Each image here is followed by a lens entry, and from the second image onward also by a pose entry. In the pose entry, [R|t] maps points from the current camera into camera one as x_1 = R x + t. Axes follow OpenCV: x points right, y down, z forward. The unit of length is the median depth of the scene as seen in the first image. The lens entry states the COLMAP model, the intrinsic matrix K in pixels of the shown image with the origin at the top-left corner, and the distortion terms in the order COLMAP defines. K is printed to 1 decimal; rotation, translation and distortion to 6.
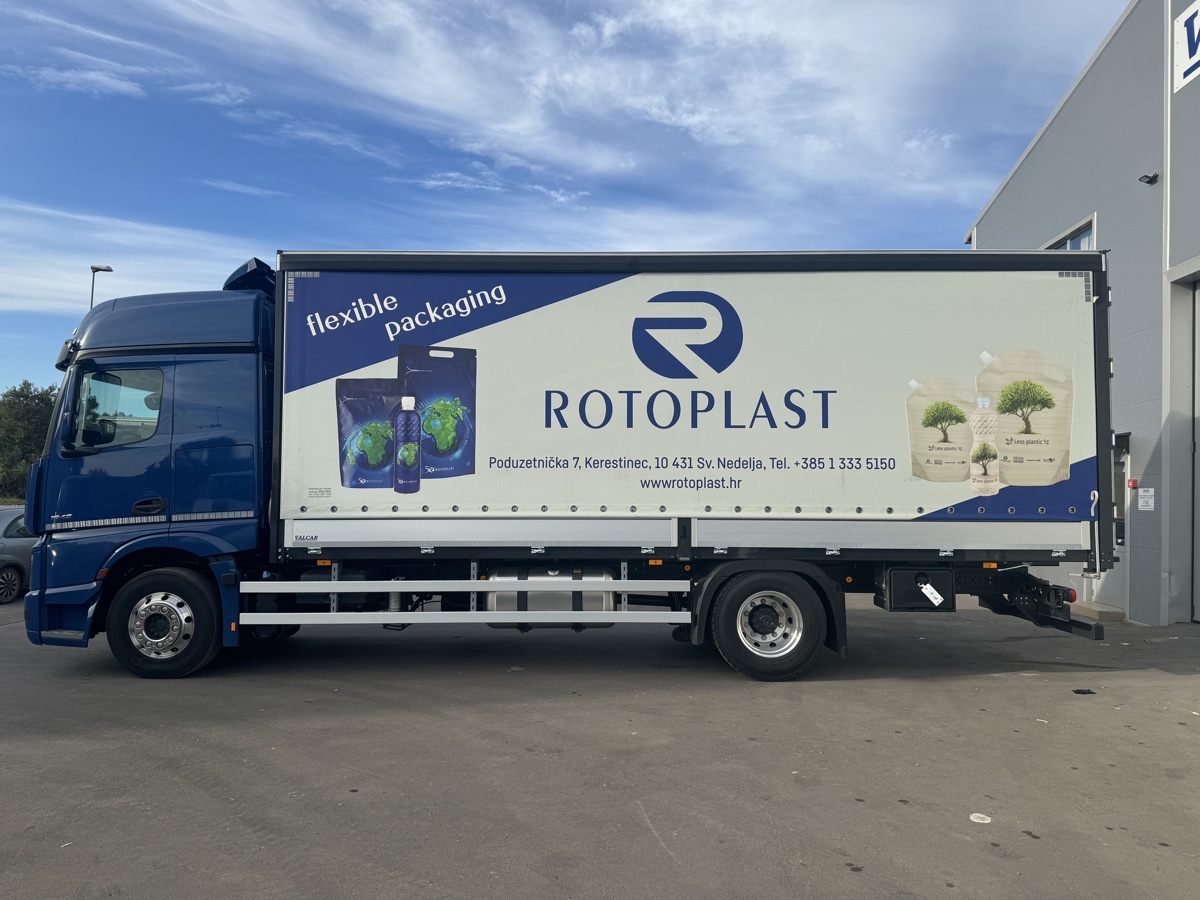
lens RADIAL K [[849.7, 0, 611.7], [0, 849.7, 448.3], [0, 0, 1]] dist [0.024112, -0.025294]
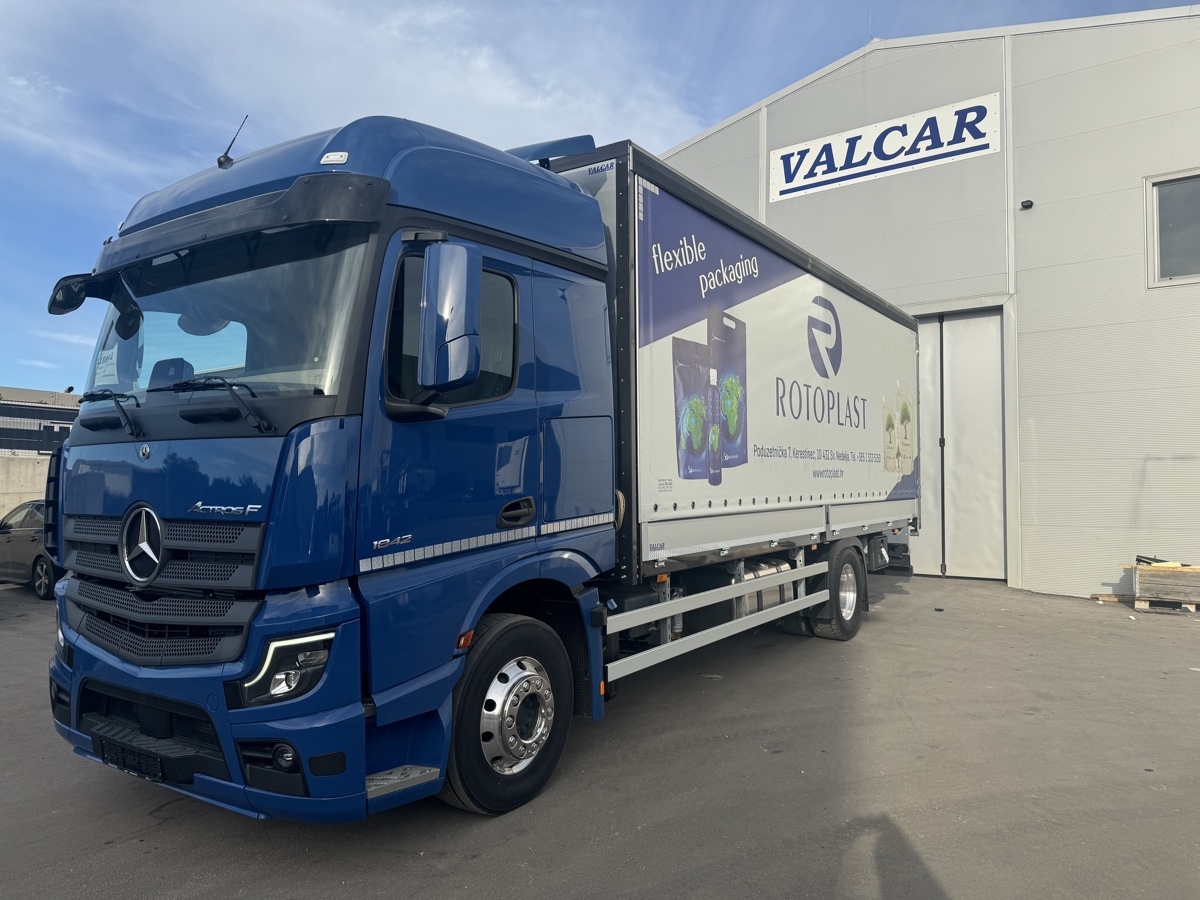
lens RADIAL K [[849.7, 0, 588.2], [0, 849.7, 449.4], [0, 0, 1]] dist [0.024112, -0.025294]
pose [[0.565408, 0.023342, 0.824481, -0.990619], [-0.035625, 0.999358, -0.003862, 0.025280], [-0.824041, -0.027189, 0.565877, 0.628837]]
